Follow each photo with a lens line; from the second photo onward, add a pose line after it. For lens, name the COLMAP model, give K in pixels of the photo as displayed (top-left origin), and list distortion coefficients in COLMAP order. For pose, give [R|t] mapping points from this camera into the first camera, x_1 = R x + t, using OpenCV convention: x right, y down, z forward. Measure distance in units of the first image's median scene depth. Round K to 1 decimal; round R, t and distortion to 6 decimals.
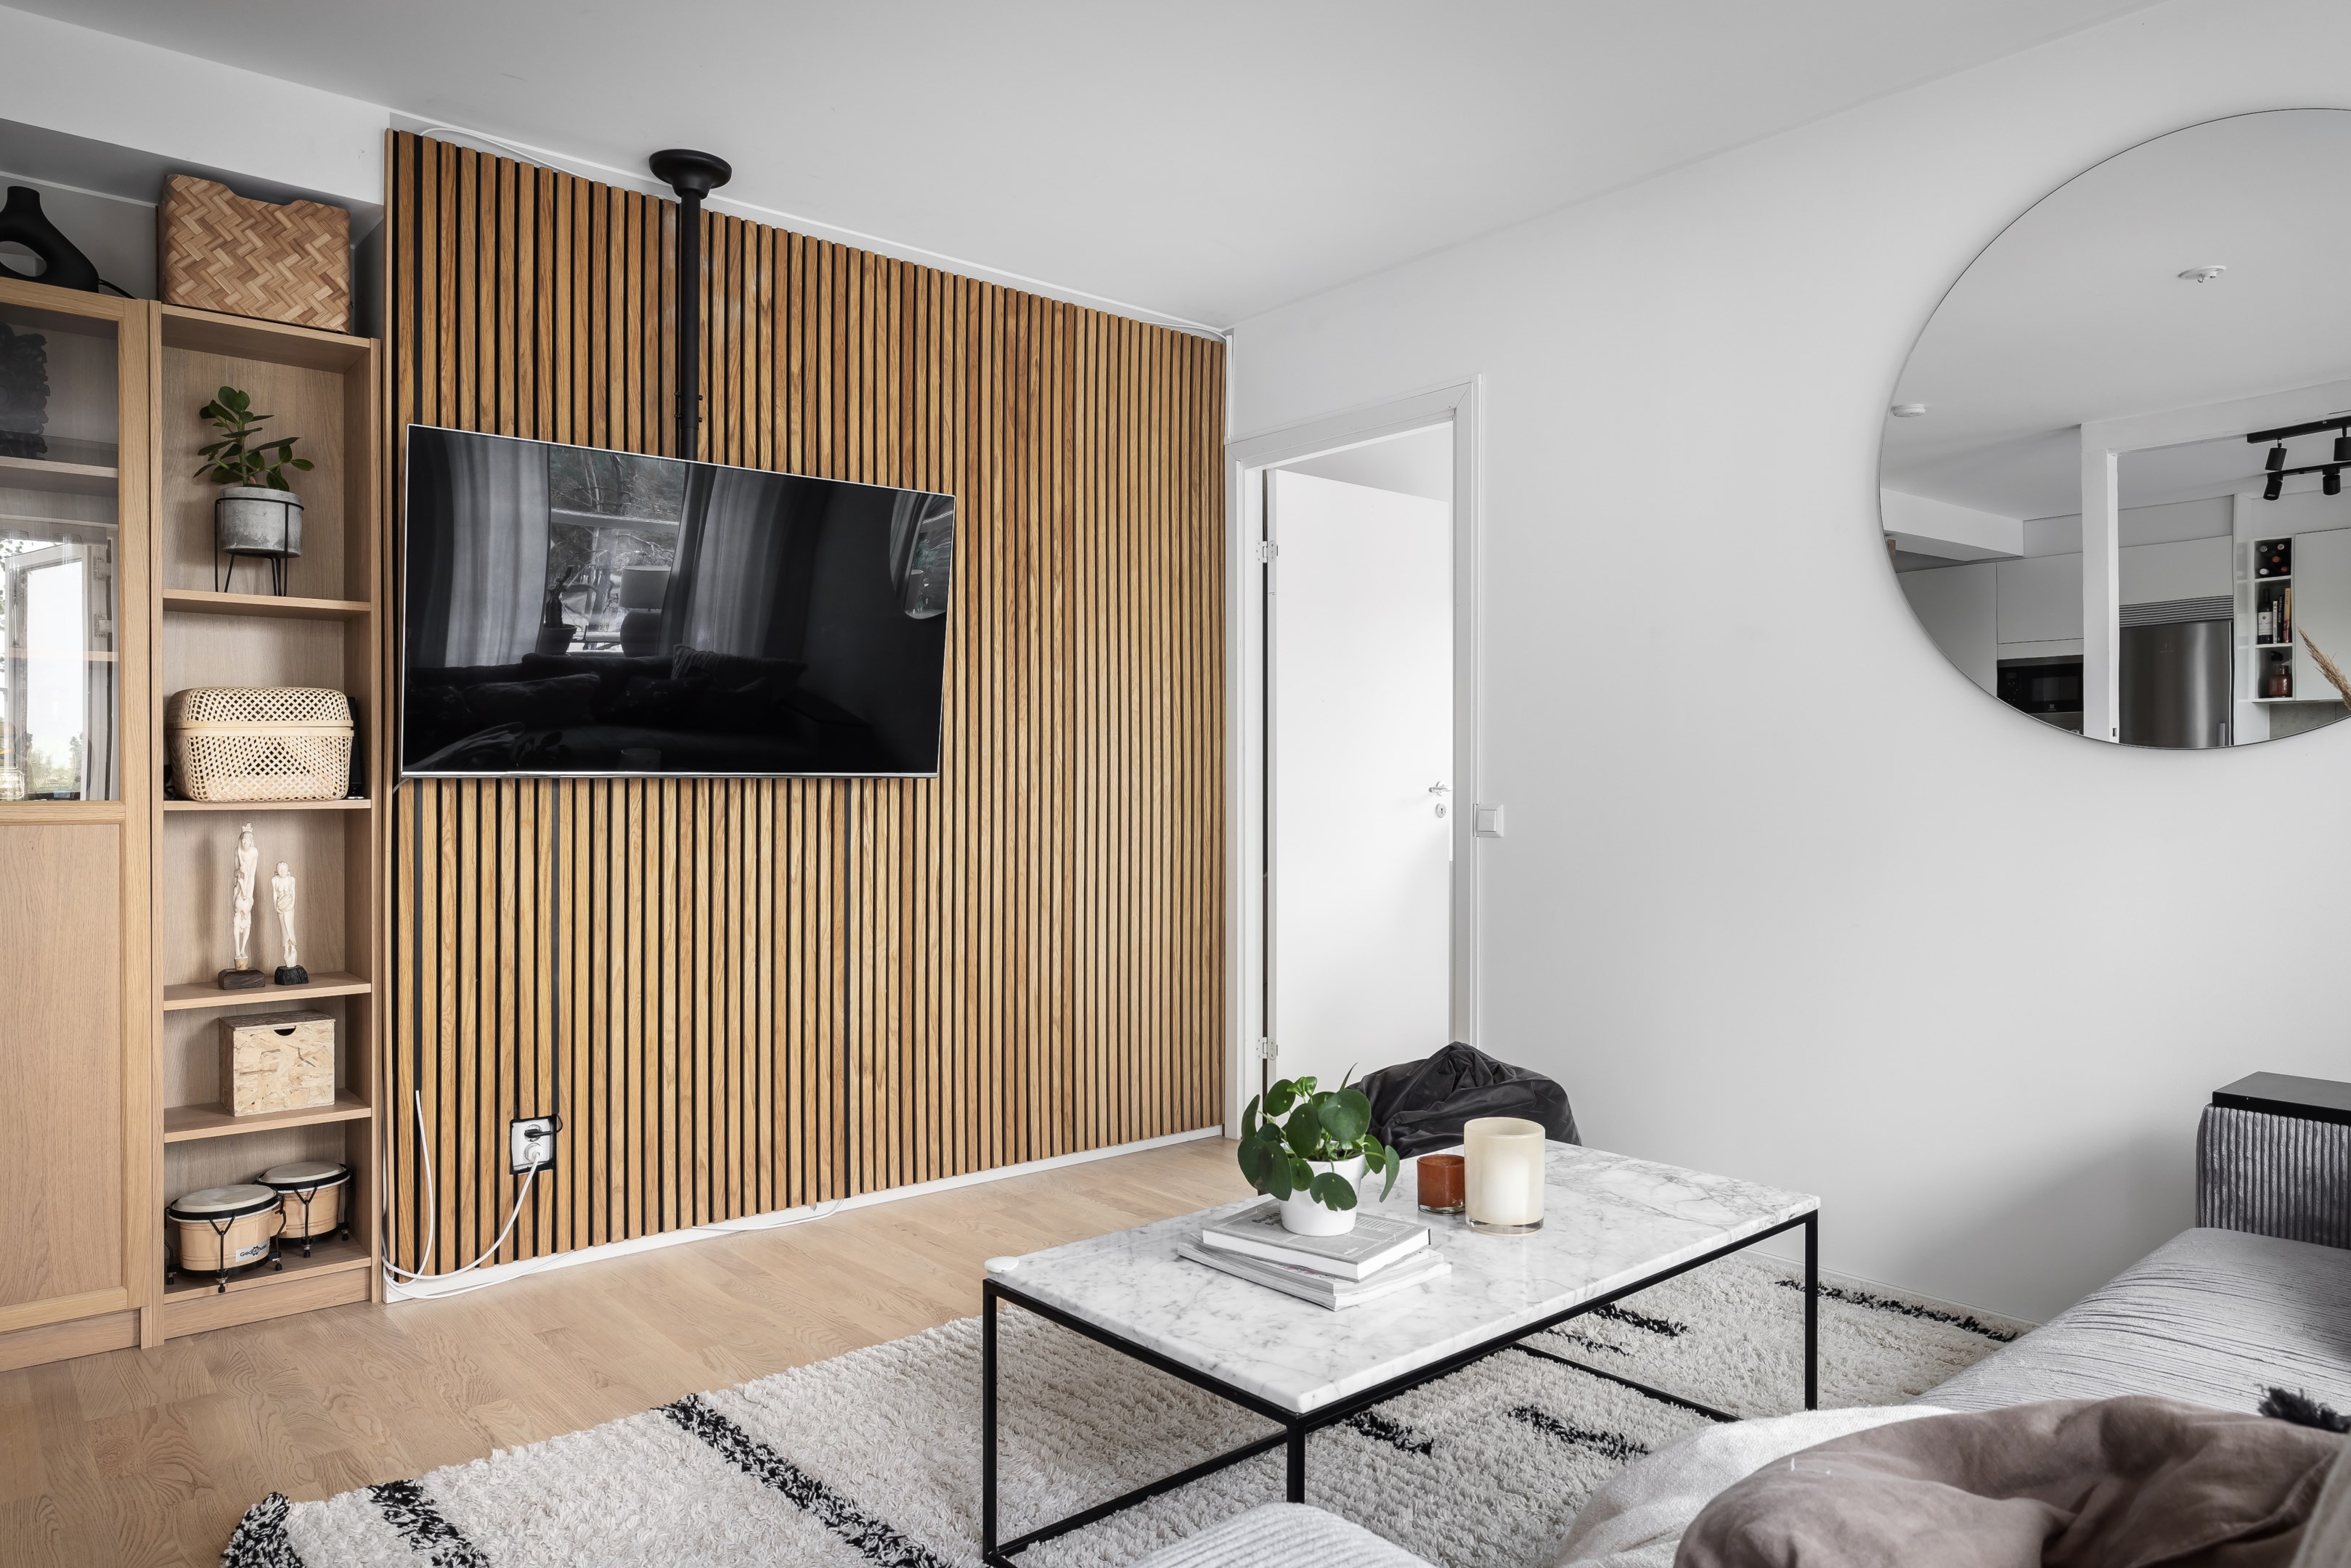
lens RADIAL K [[1501.9, 0, 1173.3], [0, 1501.9, 797.2], [0, 0, 1]] dist [0.000404, 0.000101]
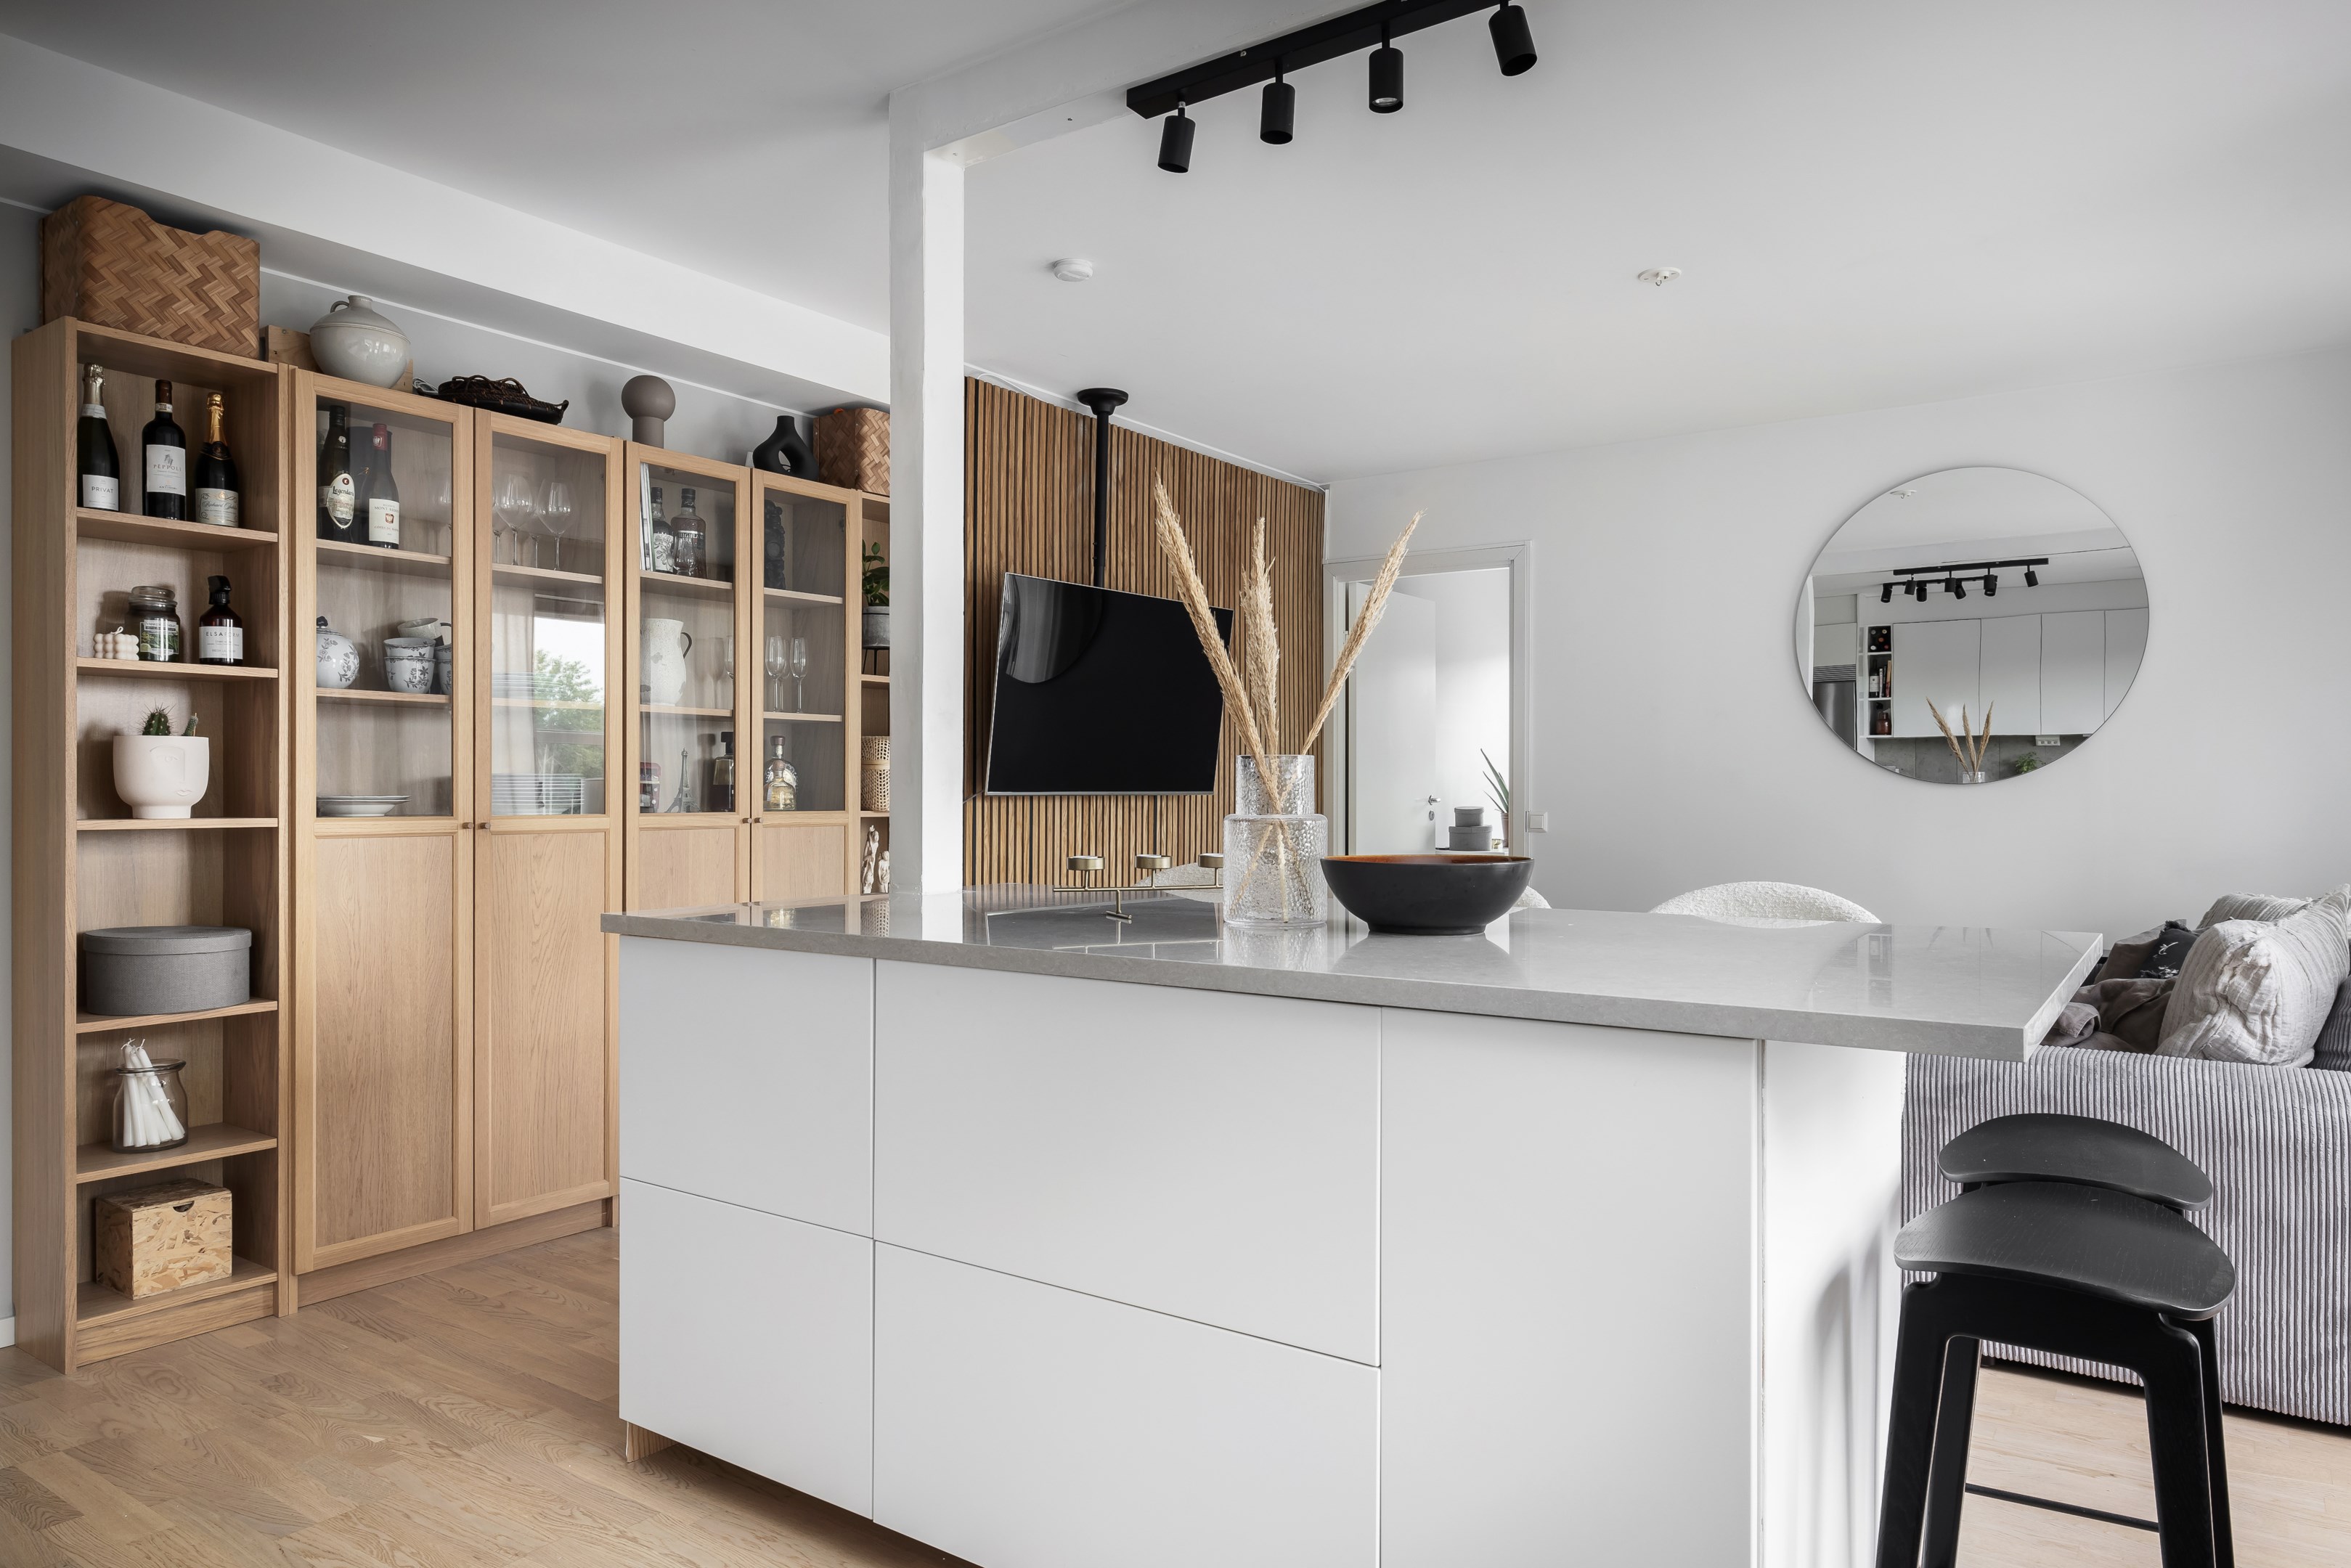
lens RADIAL K [[1501.9, 0, 1180.5], [0, 1501.9, 797.7], [0, 0, 1]] dist [0.000404, 0.000101]
pose [[0.966313, 0.001769, 0.257362, -0.546898], [-0.002055, 0.999998, 0.000840, -0.010278], [-0.257360, -0.001340, 0.966315, -0.425994]]
